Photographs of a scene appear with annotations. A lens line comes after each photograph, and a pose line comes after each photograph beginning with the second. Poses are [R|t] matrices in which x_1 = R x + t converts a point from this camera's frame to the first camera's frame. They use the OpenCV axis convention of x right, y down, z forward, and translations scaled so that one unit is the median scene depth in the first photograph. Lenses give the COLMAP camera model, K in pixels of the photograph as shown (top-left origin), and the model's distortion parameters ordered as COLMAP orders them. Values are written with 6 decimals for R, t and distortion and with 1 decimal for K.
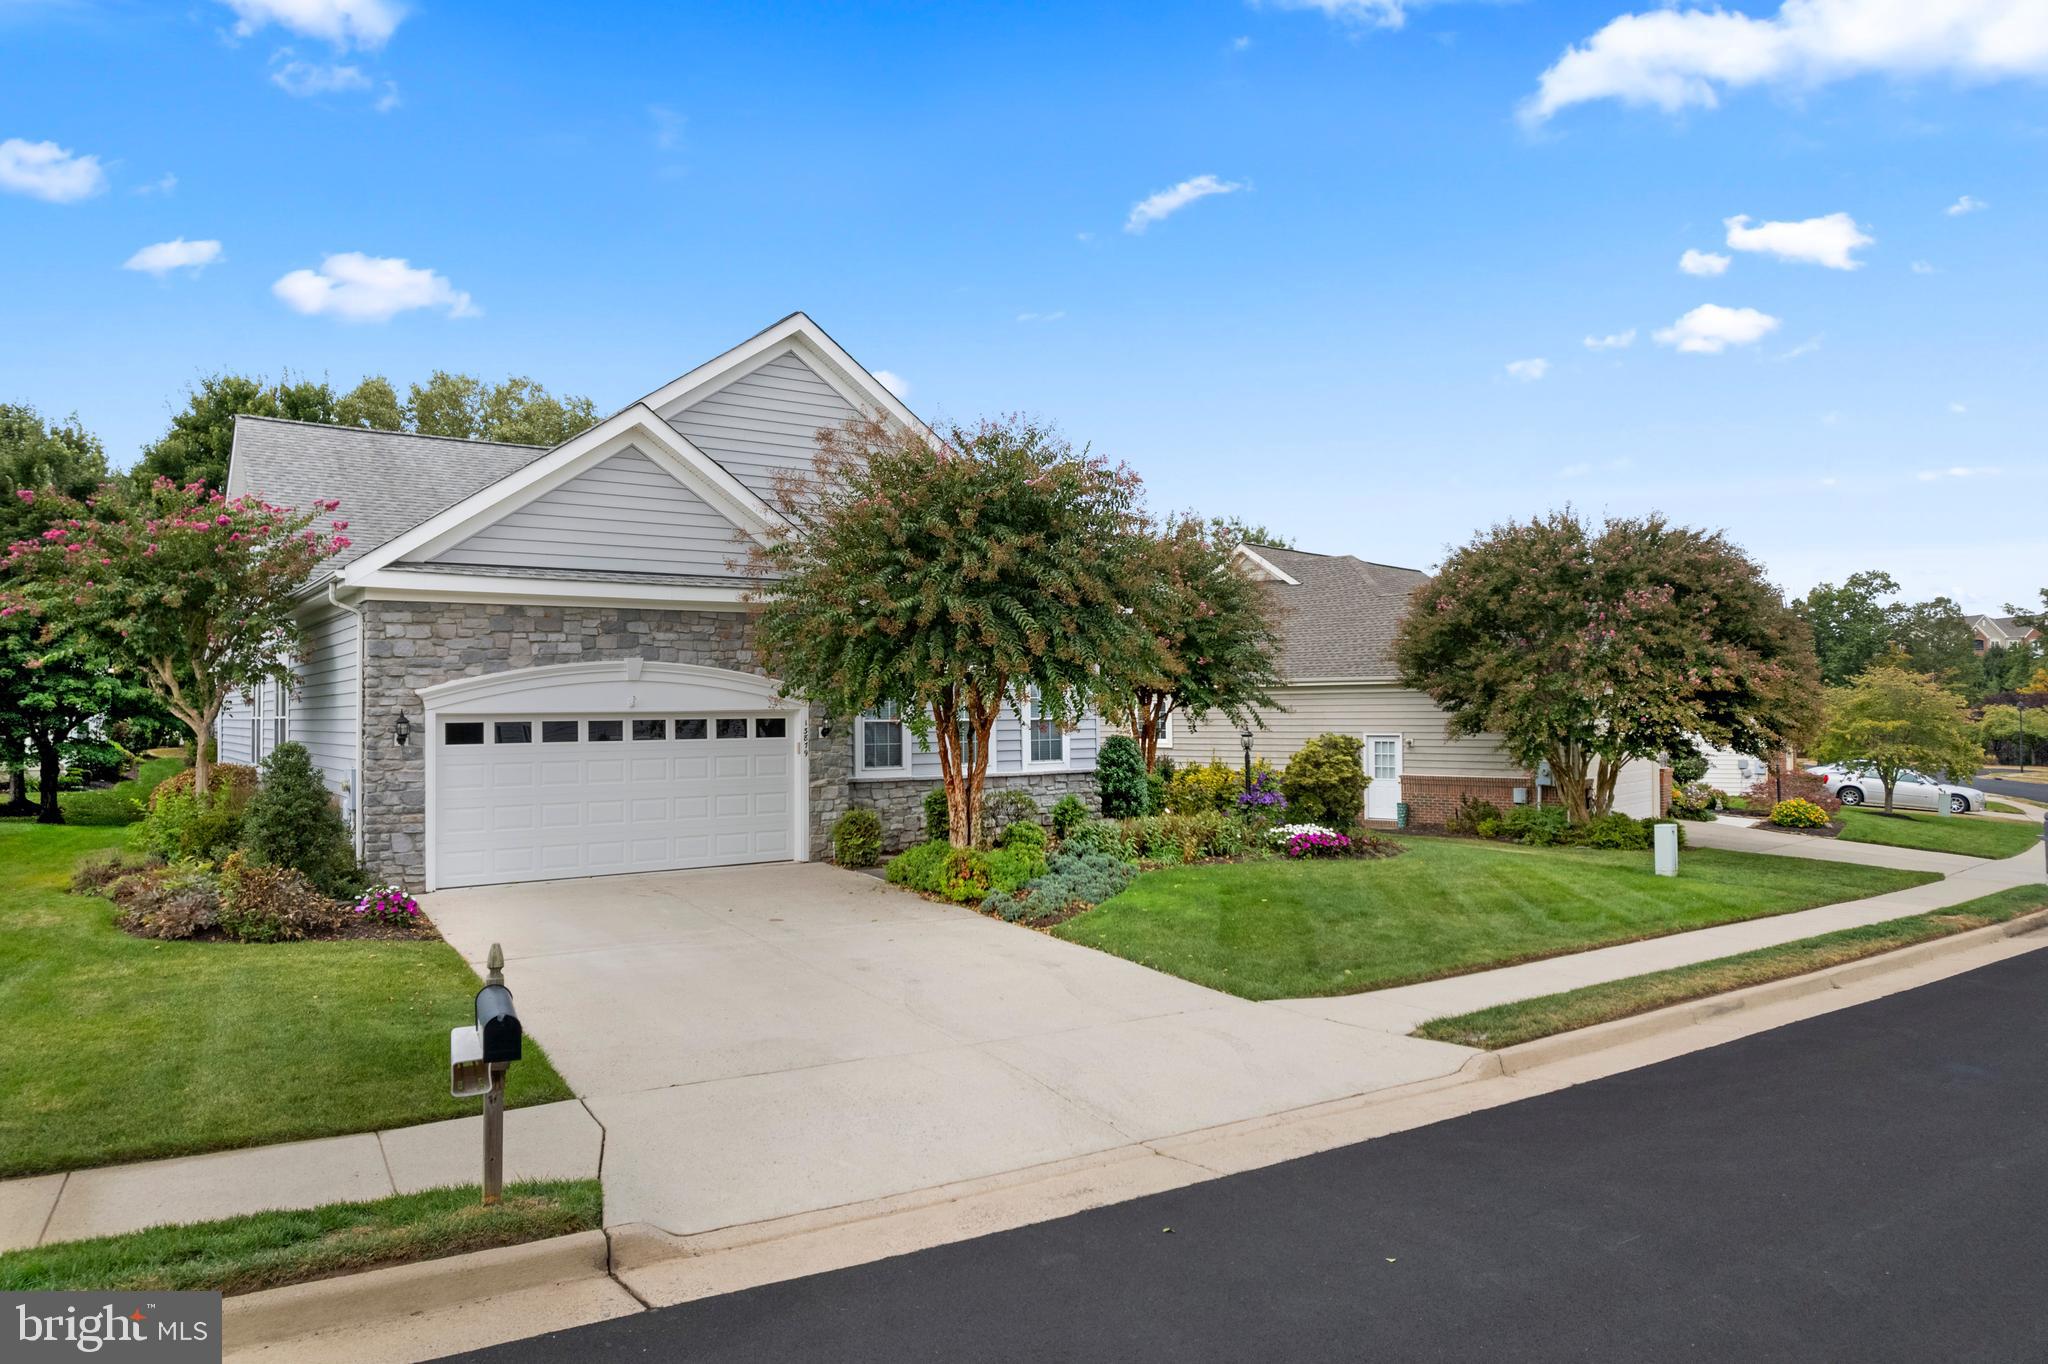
lens RADIAL K [[1326.1, 0, 1013.9], [0, 1326.1, 687.7], [0, 0, 1]] dist [-0.083419, 0.088373]
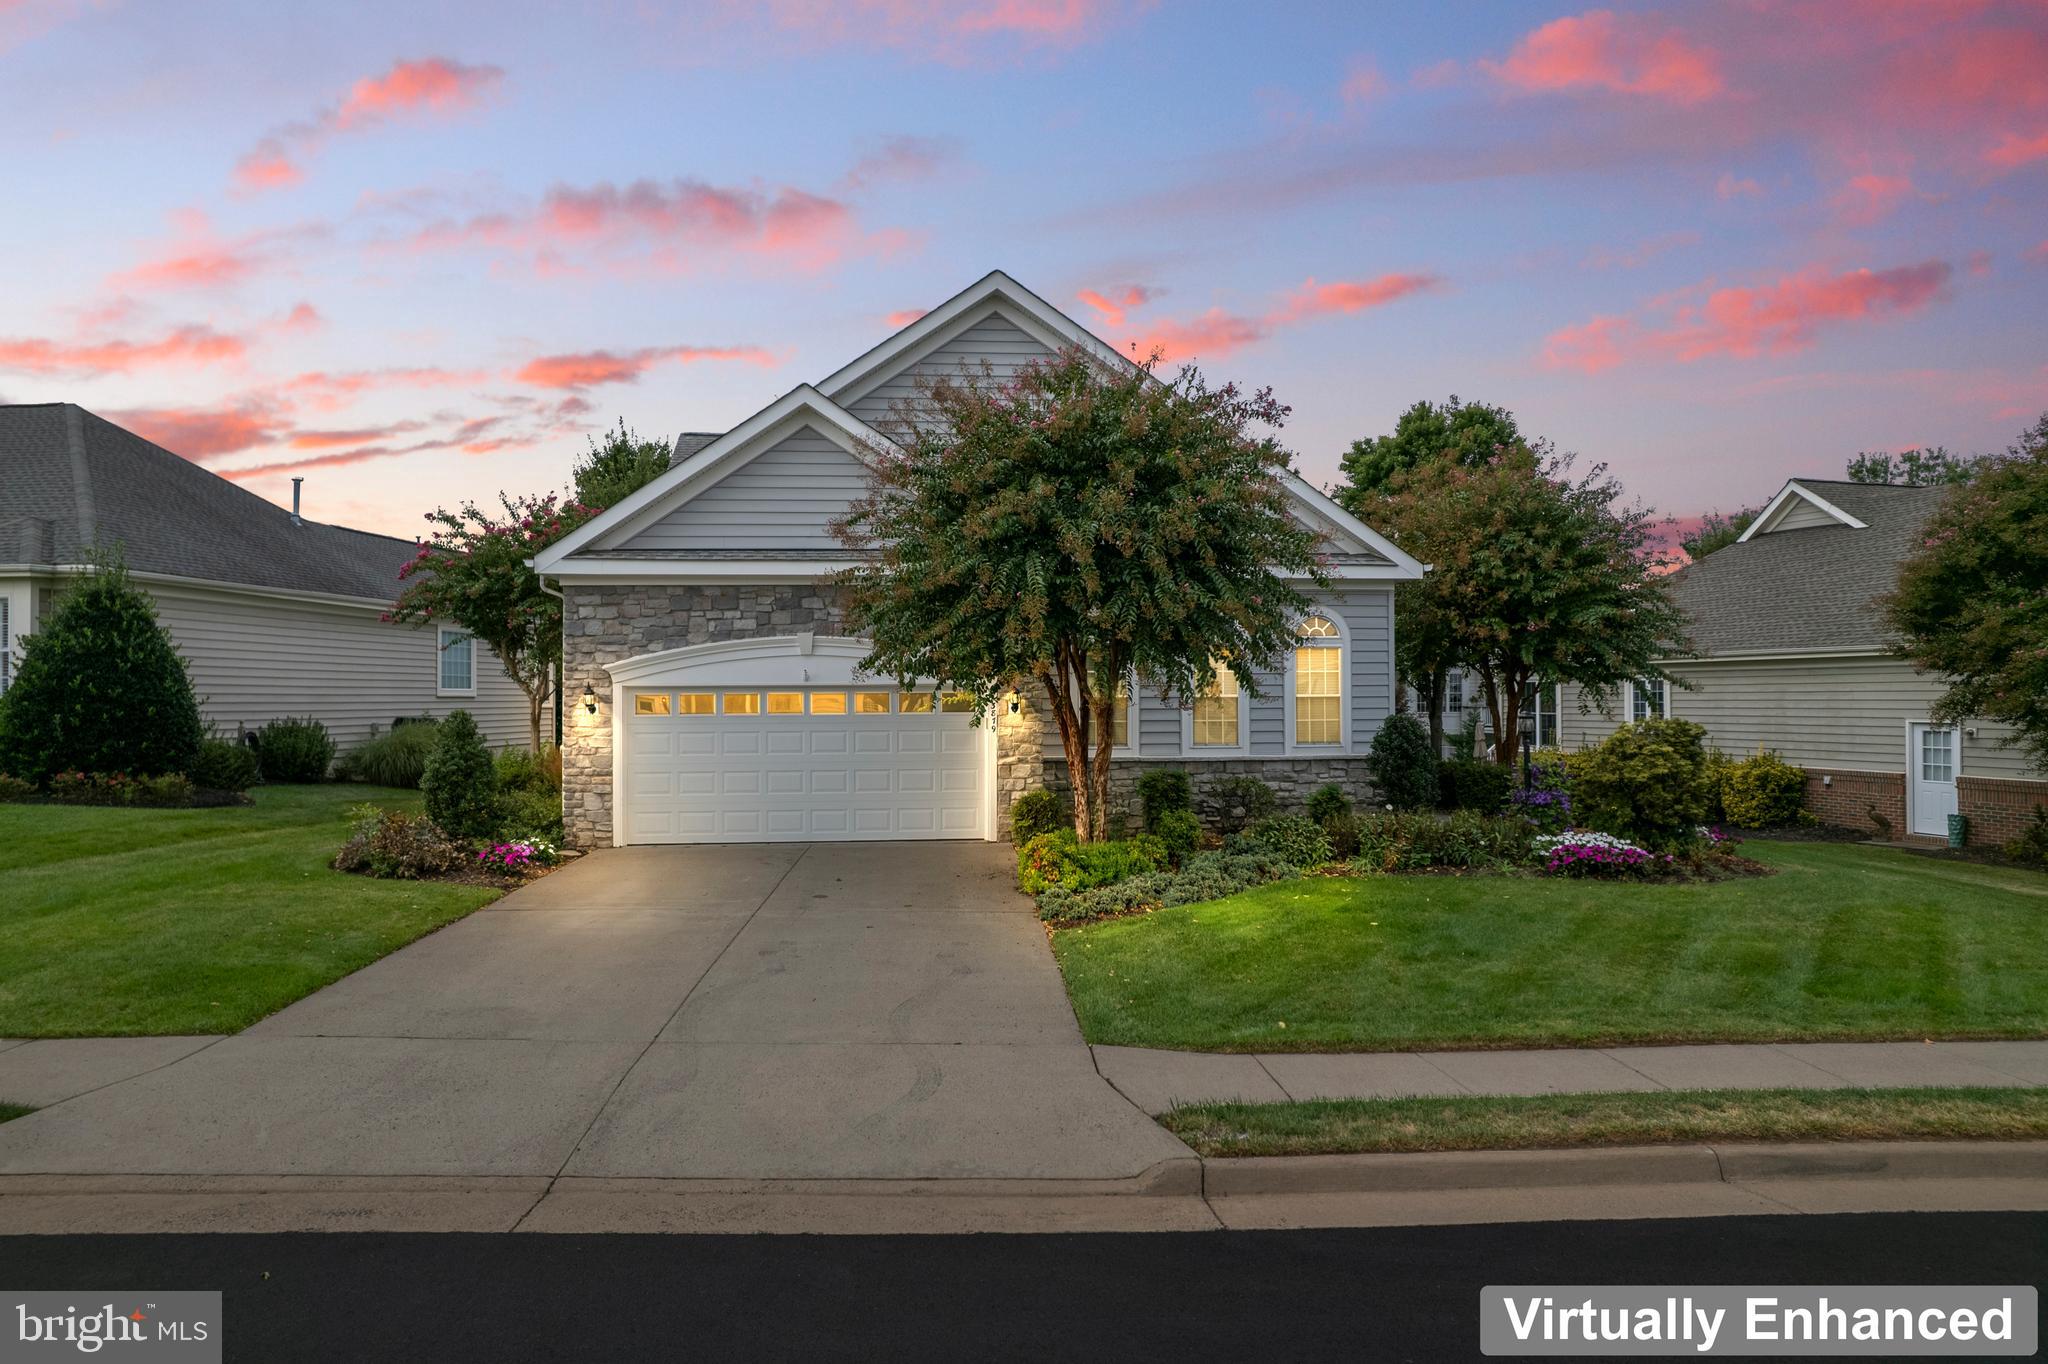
lens RADIAL K [[1313.0, 0, 1011.3], [0, 1313.0, 685.5], [0, 0, 1]] dist [-0.070225, 0.063082]
pose [[0.858807, 0.000377, -0.512299, 0.396685], [0.005561, 0.999934, 0.010058, 0.009594], [0.512269, -0.011486, 0.858748, 0.217677]]
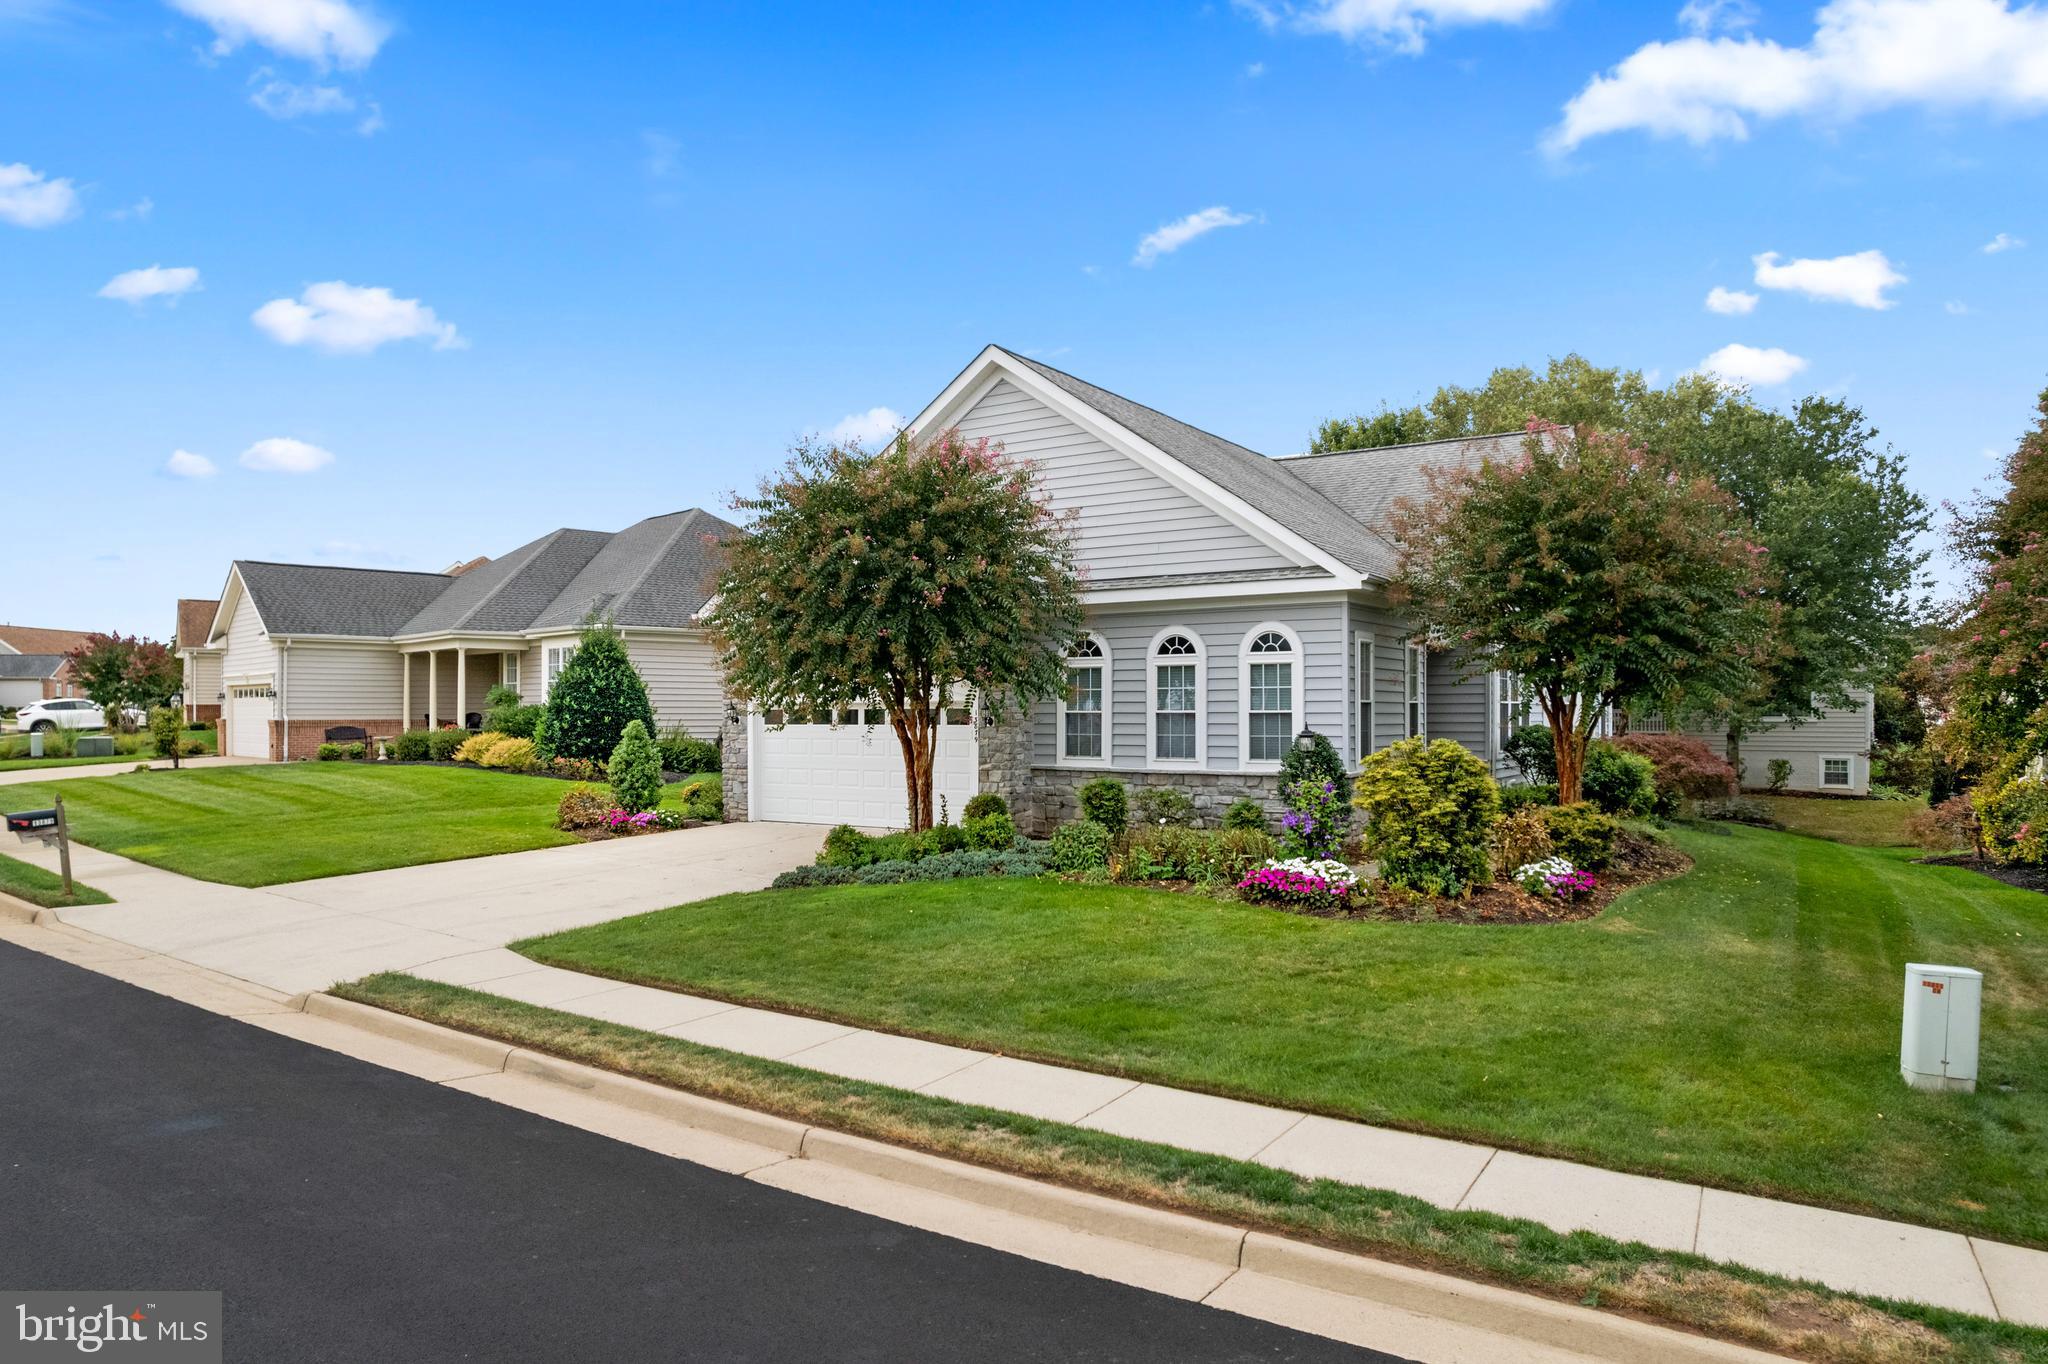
lens RADIAL K [[1313.0, 0, 1011.3], [0, 1313.0, 685.5], [0, 0, 1]] dist [-0.070225, 0.063082]
pose [[0.347667, -0.009861, -0.937566, 1.045339], [0.015658, 0.999866, -0.004709, 0.010705], [0.937487, -0.013044, 0.347775, 0.741209]]
